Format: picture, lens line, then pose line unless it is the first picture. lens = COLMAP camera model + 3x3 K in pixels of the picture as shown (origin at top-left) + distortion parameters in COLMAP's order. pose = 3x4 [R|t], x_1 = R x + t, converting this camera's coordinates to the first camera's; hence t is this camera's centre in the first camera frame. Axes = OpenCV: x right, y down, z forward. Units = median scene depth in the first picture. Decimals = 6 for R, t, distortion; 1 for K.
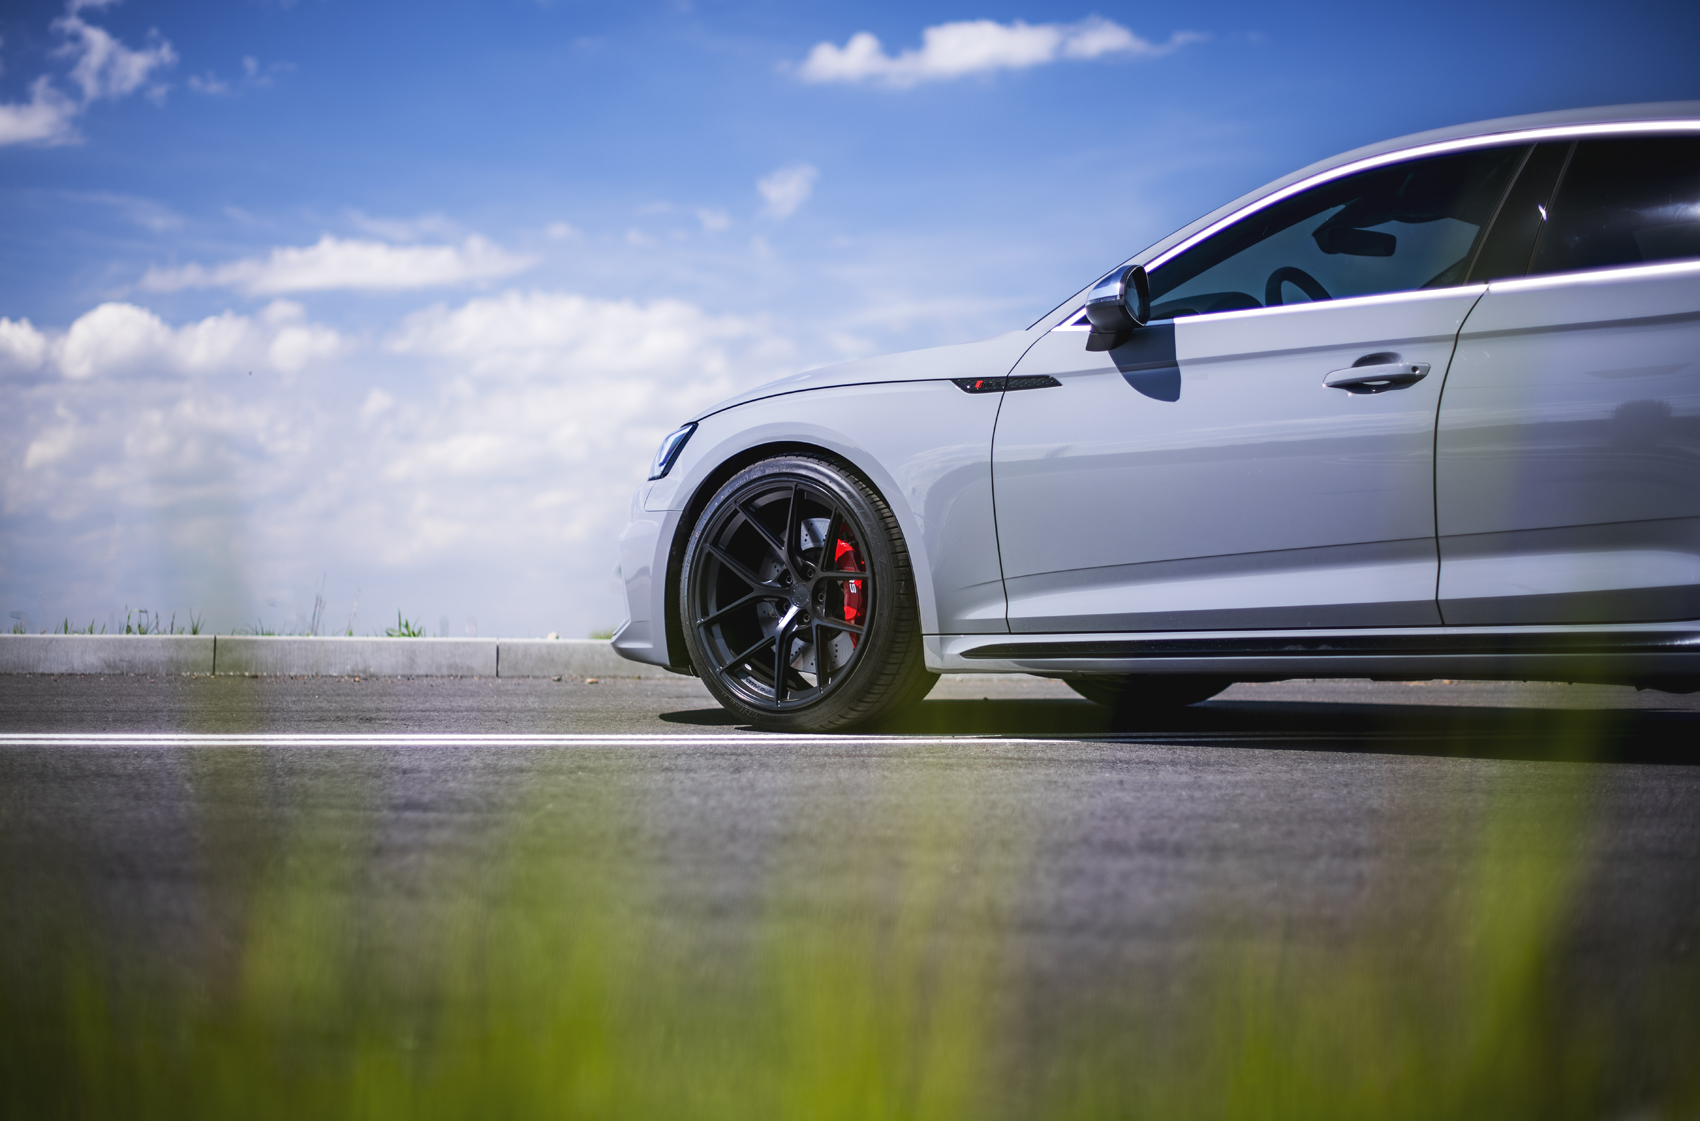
lens RADIAL K [[2691.3, 0, 850.0], [0, 2691.3, 560.5], [0, 0, 1]] dist [0.006133, -0.040375]
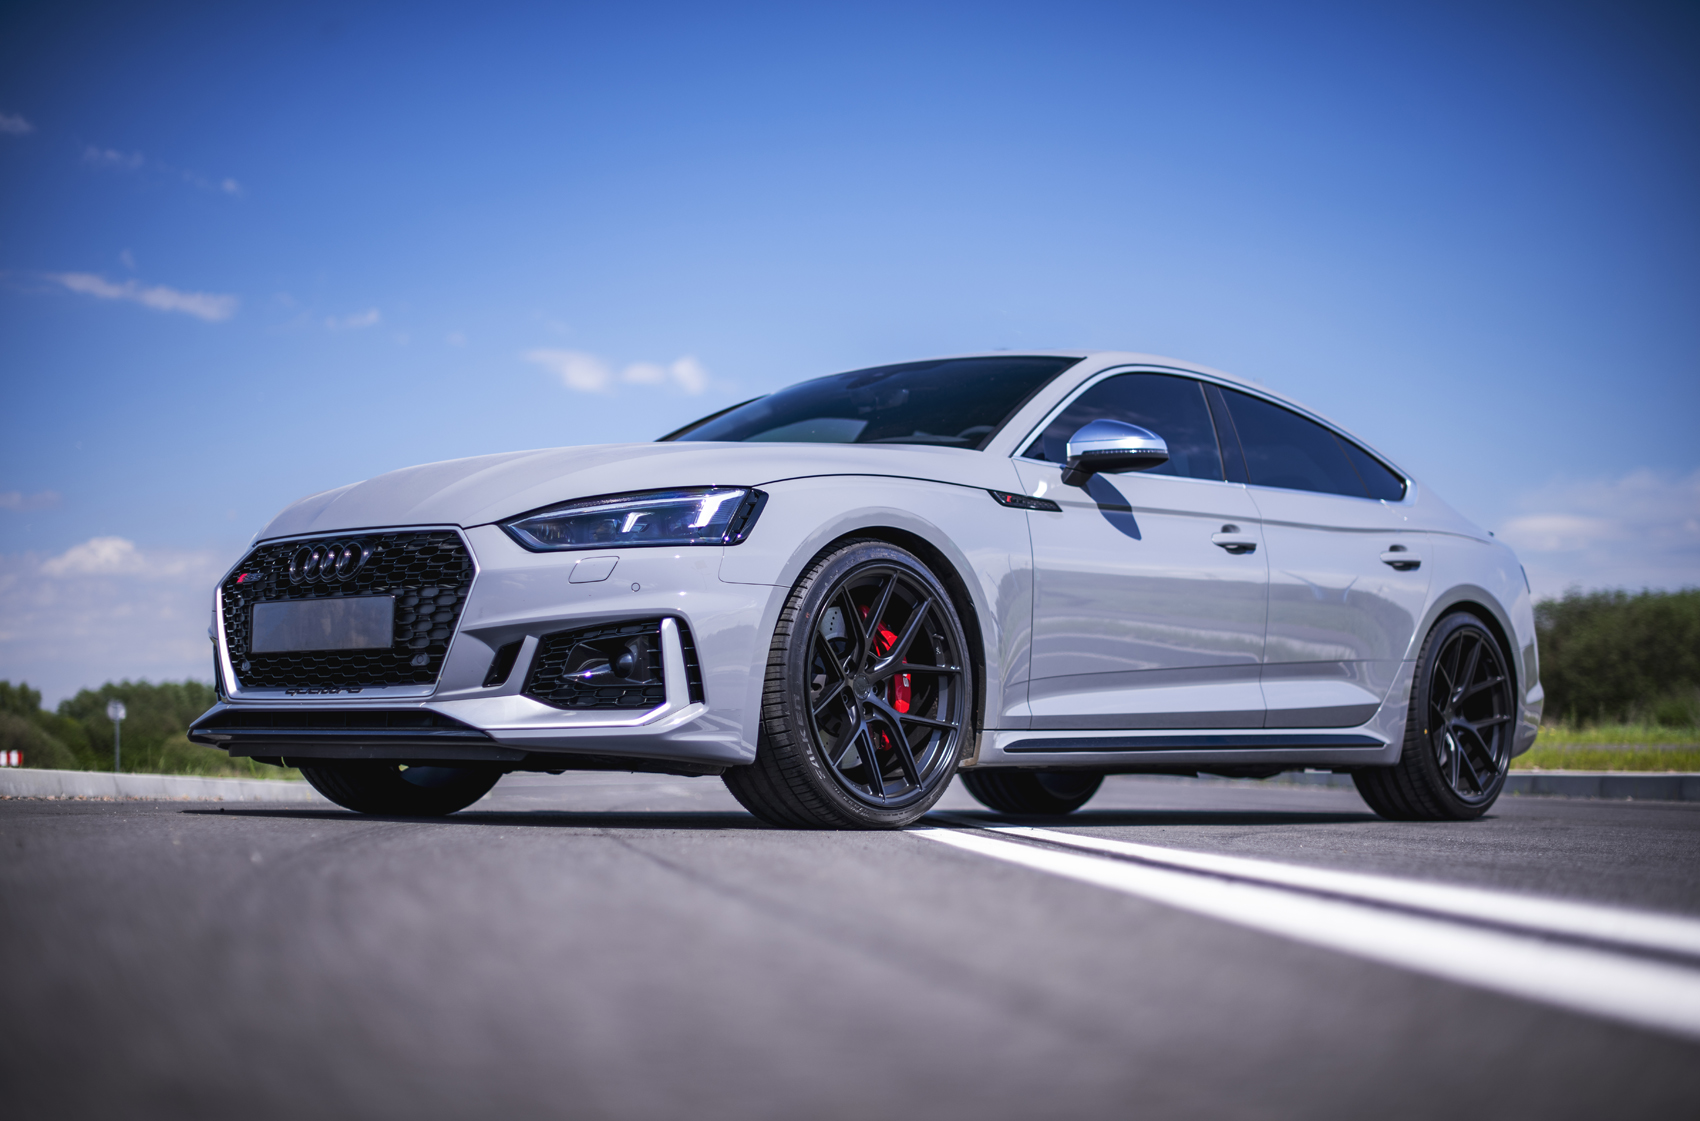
lens RADIAL K [[2569.3, 0, 850.0], [0, 2569.3, 560.5], [0, 0, 1]] dist [-0.019569, -0.004909]
pose [[0.078435, 0.090131, 0.992837, -0.946876], [-0.018498, 0.995865, -0.088944, 0.050684], [-0.996748, -0.011389, 0.079778, 0.944816]]
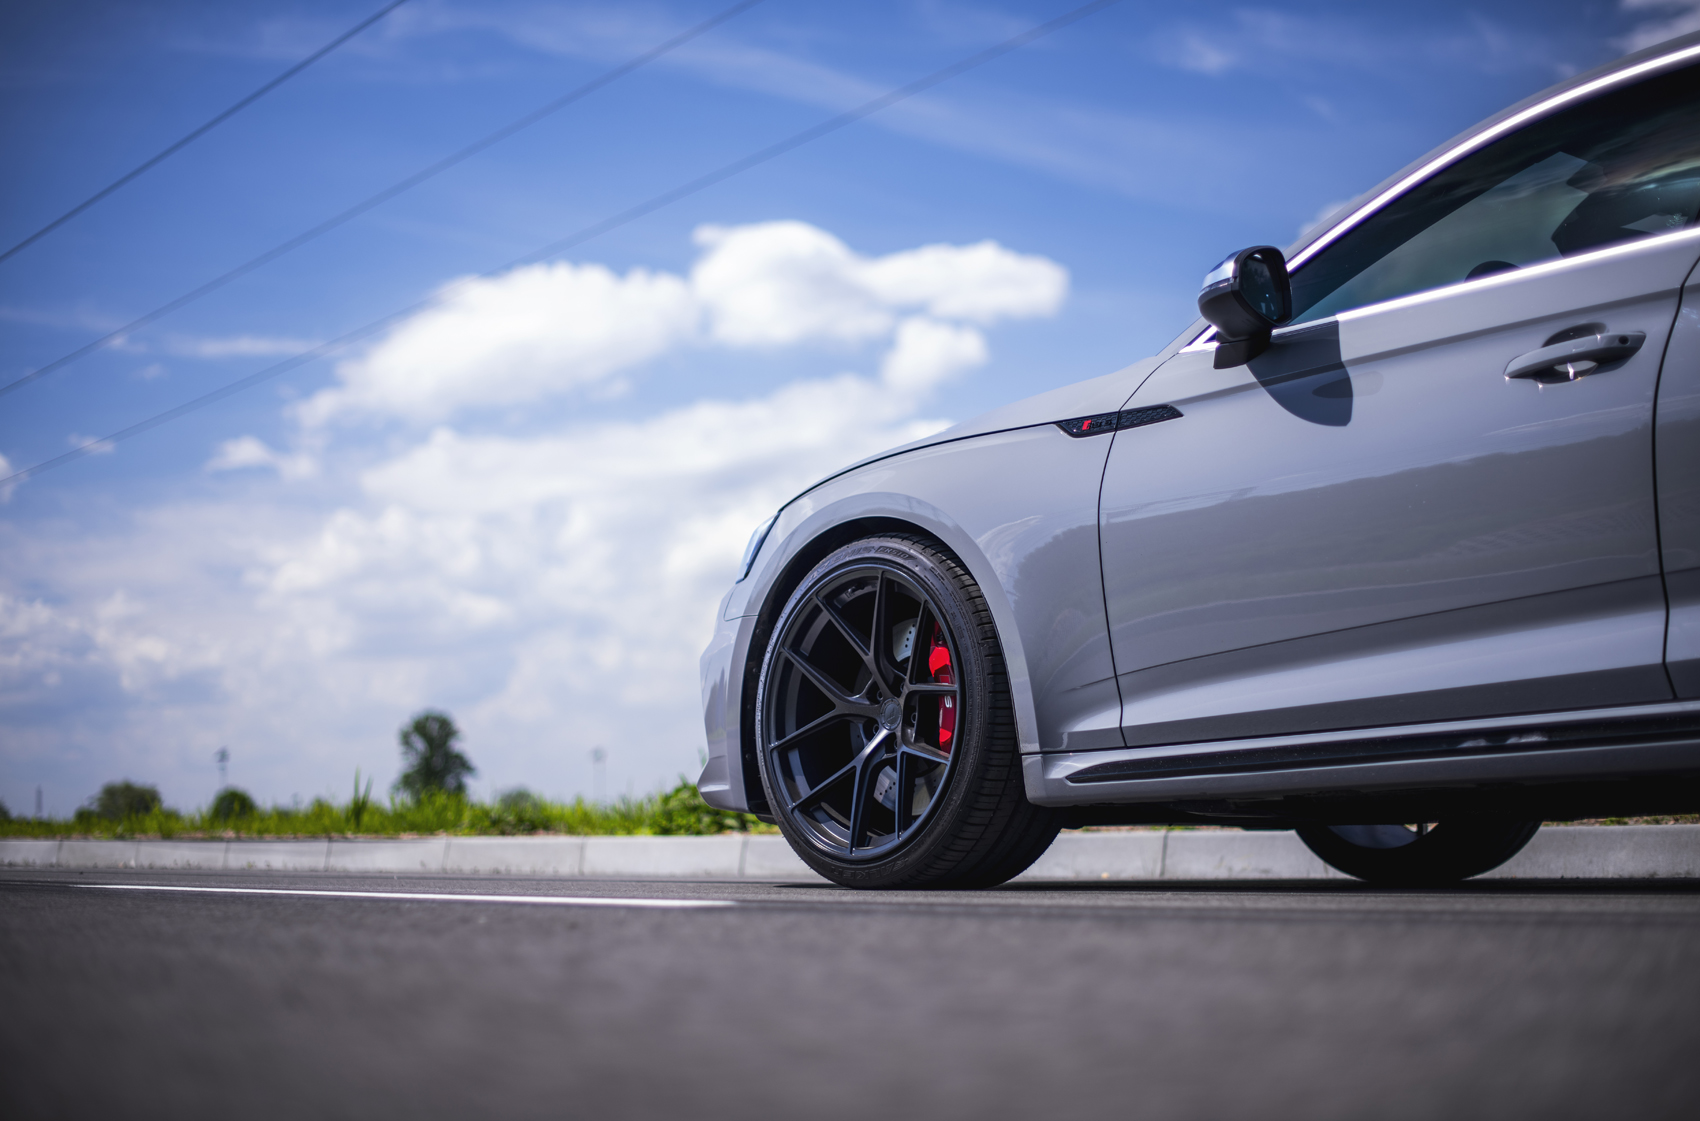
lens RADIAL K [[2691.3, 0, 850.0], [0, 2691.3, 560.5], [0, 0, 1]] dist [0.006133, -0.040375]
pose [[0.979146, -0.027547, -0.201280, 0.130167], [0.005906, 0.994205, -0.107337, 0.052733], [0.203070, 0.103910, 0.973635, 0.235361]]
